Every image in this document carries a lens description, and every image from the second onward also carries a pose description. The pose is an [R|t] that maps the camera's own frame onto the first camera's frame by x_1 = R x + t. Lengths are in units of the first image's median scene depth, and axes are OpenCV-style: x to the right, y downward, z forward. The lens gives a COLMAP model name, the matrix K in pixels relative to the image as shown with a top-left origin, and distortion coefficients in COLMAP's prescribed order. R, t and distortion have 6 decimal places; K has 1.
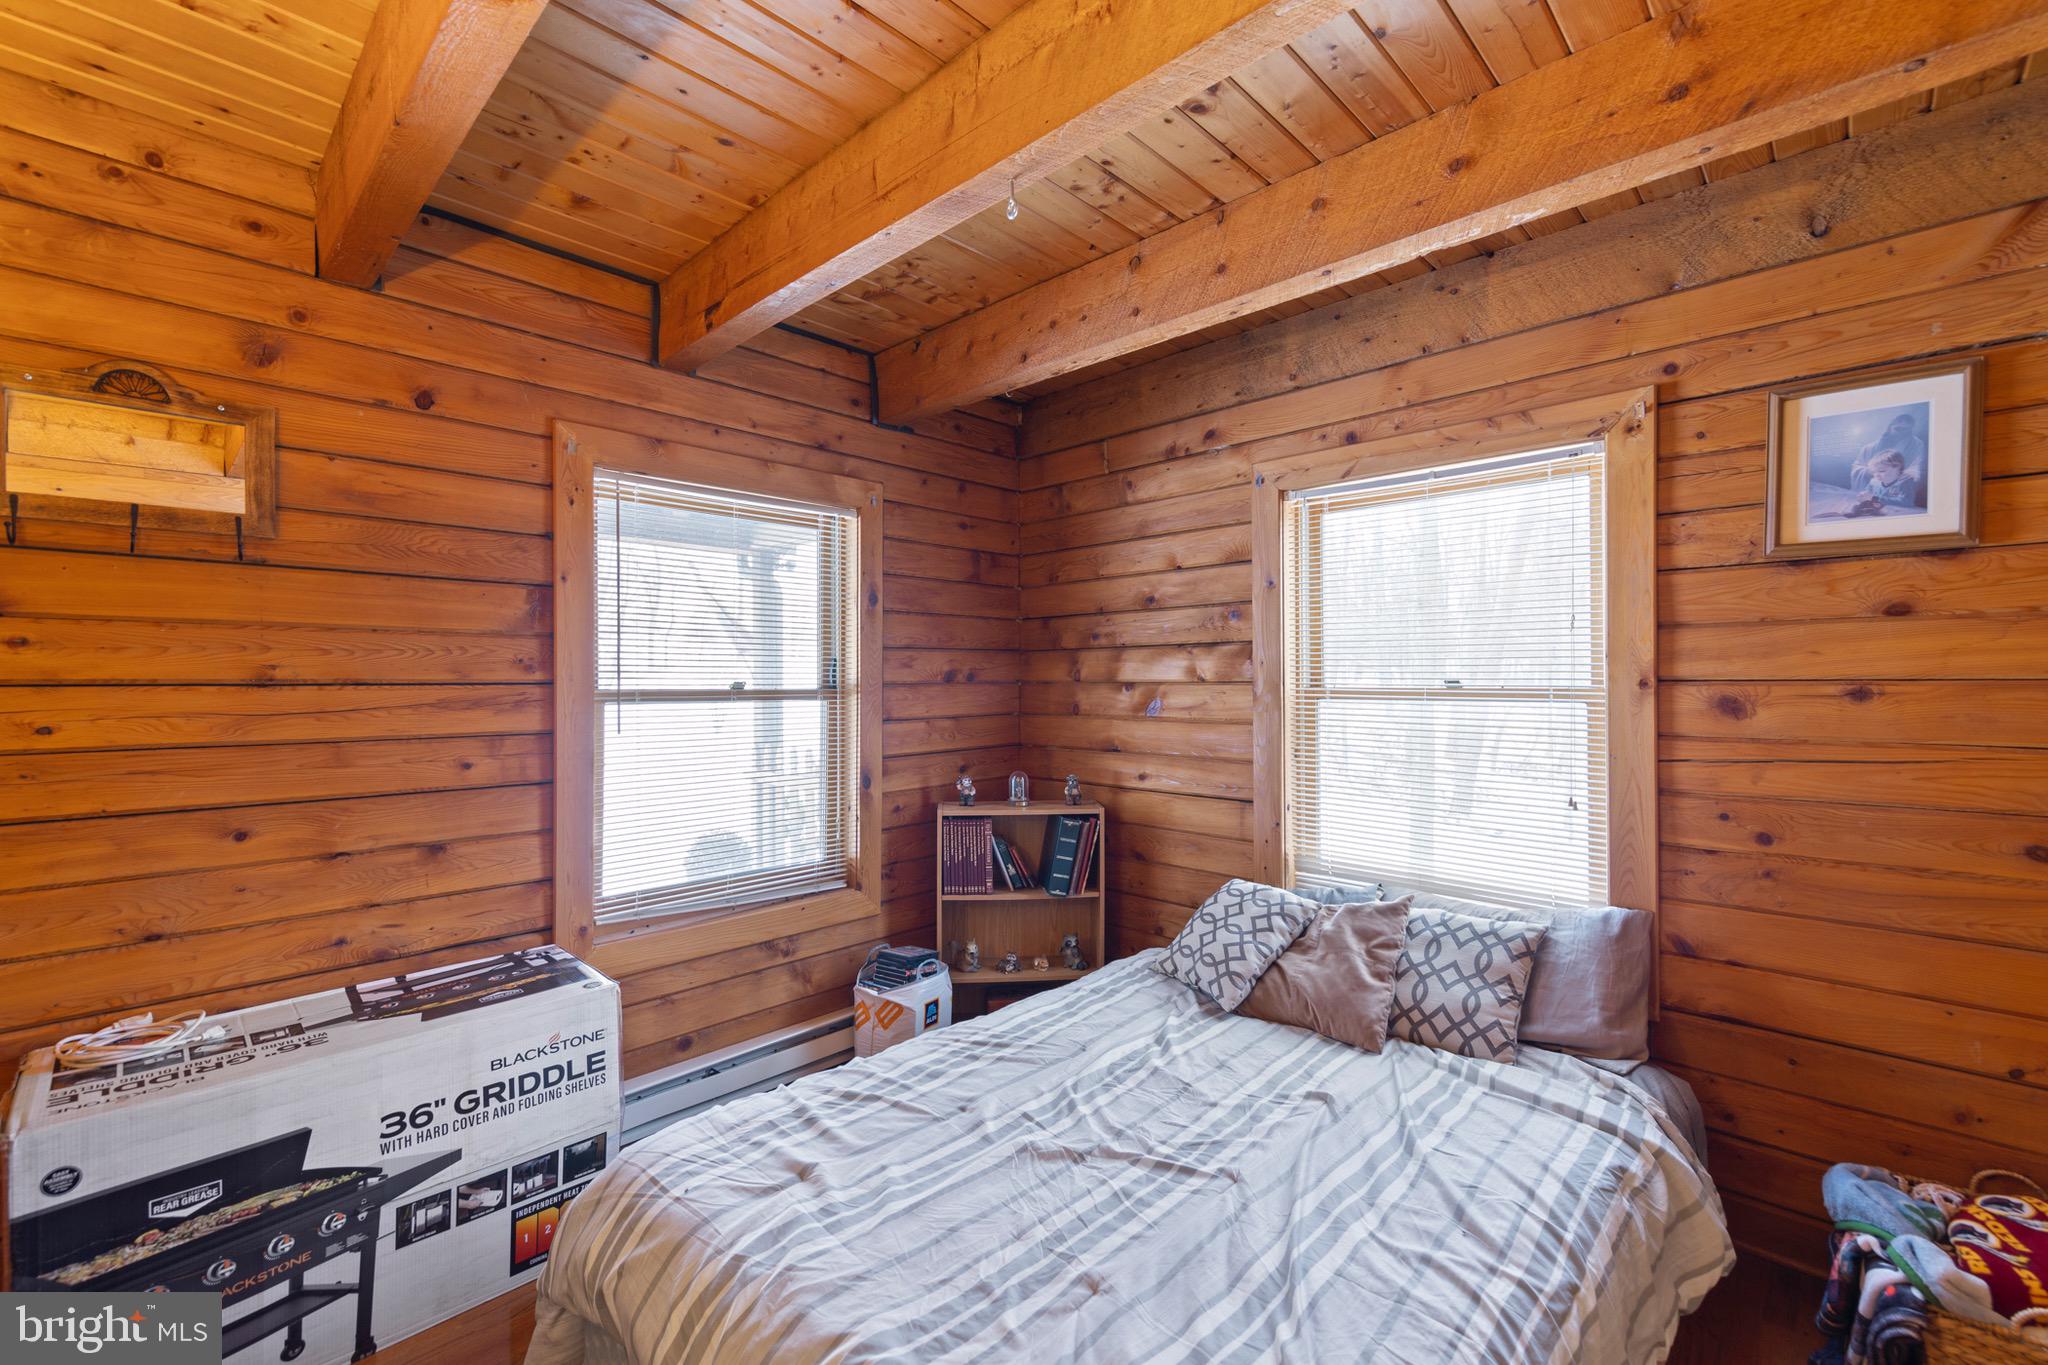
lens RADIAL K [[894.9, 0, 1015.6], [0, 894.9, 683.9], [0, 0, 1]] dist [0.014562, 0.000328]
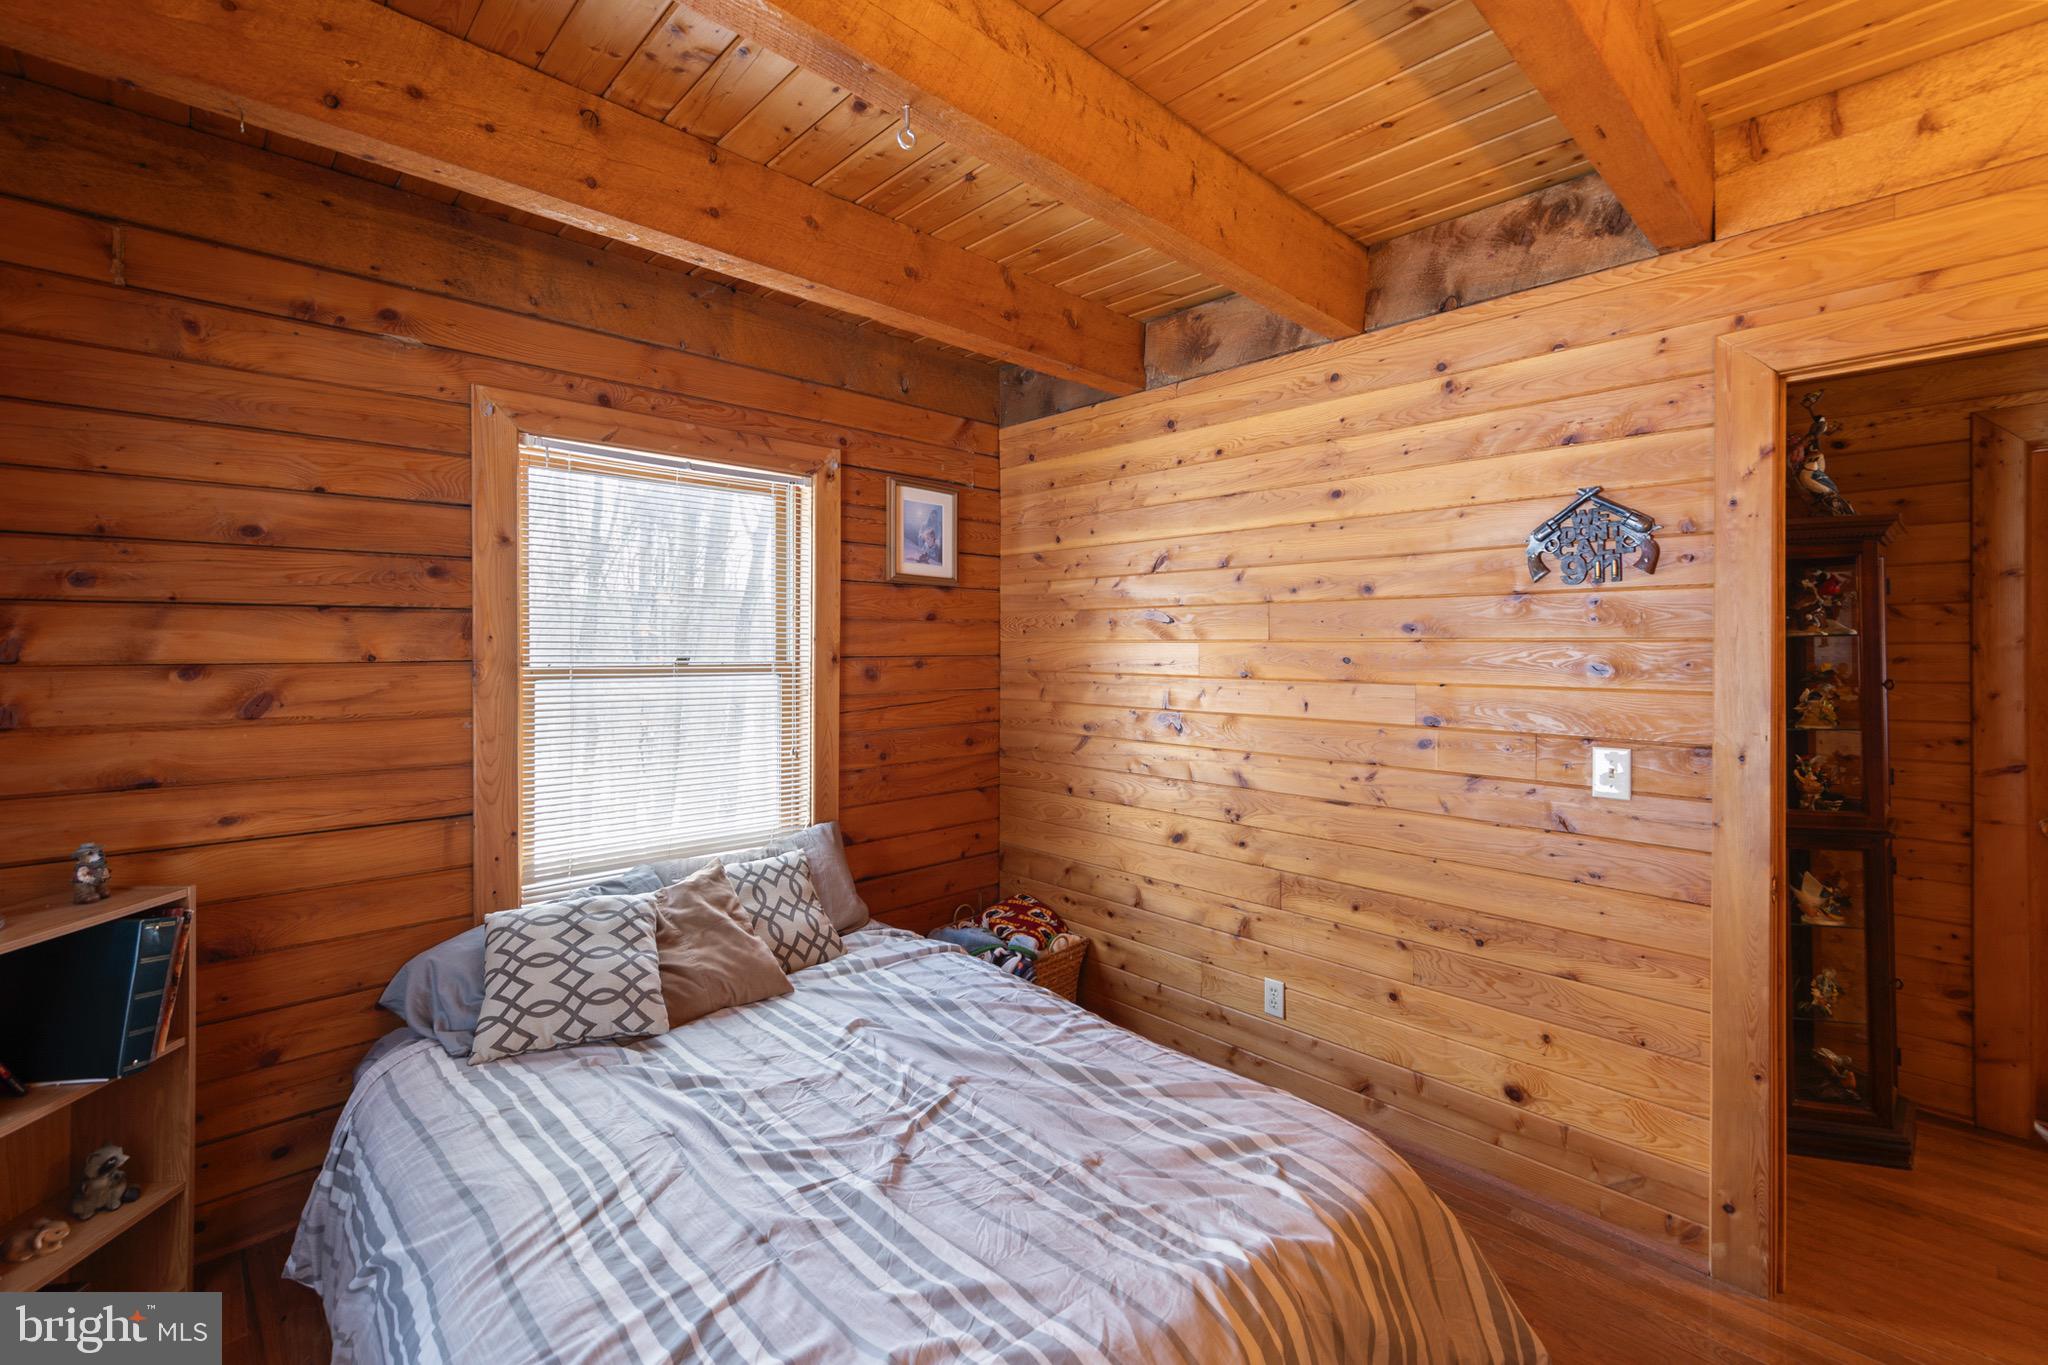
lens RADIAL K [[894.9, 0, 1052.8], [0, 894.9, 652.9], [0, 0, 1]] dist [0.014562, 0.000328]
pose [[-0.002081, -0.000974, 0.999997, -0.717396], [0.006830, 0.999976, 0.000988, -0.009294], [-0.999975, 0.006832, -0.002075, 0.677444]]
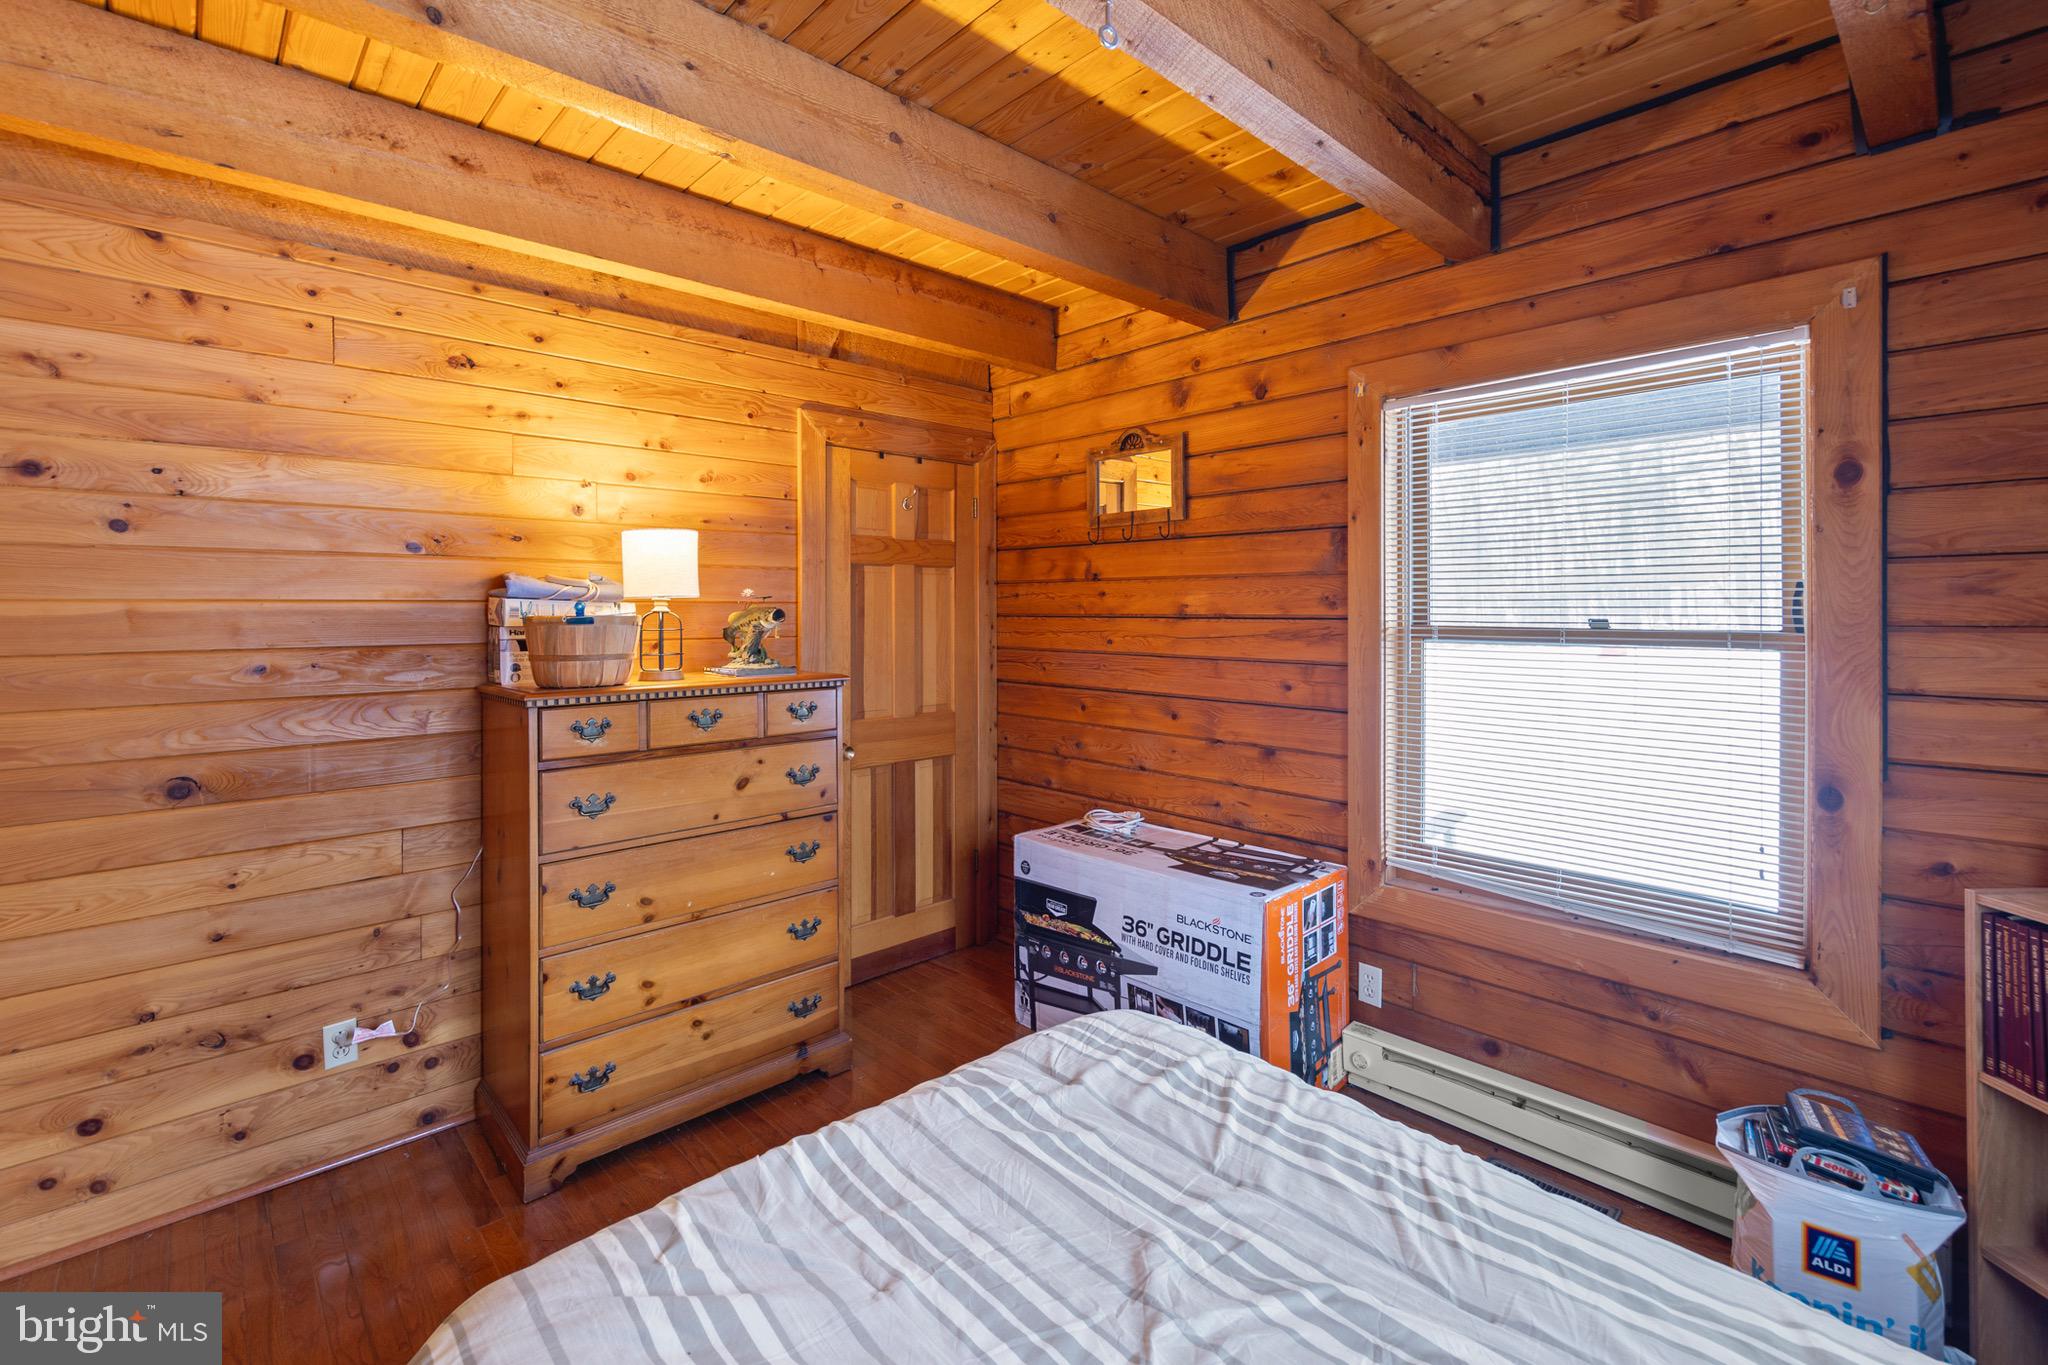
lens RADIAL K [[894.9, 0, 1006.4], [0, 894.9, 609.0], [0, 0, 1]] dist [0.014562, 0.000328]
pose [[-0.055039, 0.000336, -0.998484, 0.638416], [-0.003433, 0.999994, 0.000526, -0.012573], [0.998478, 0.003457, -0.055037, 0.752944]]
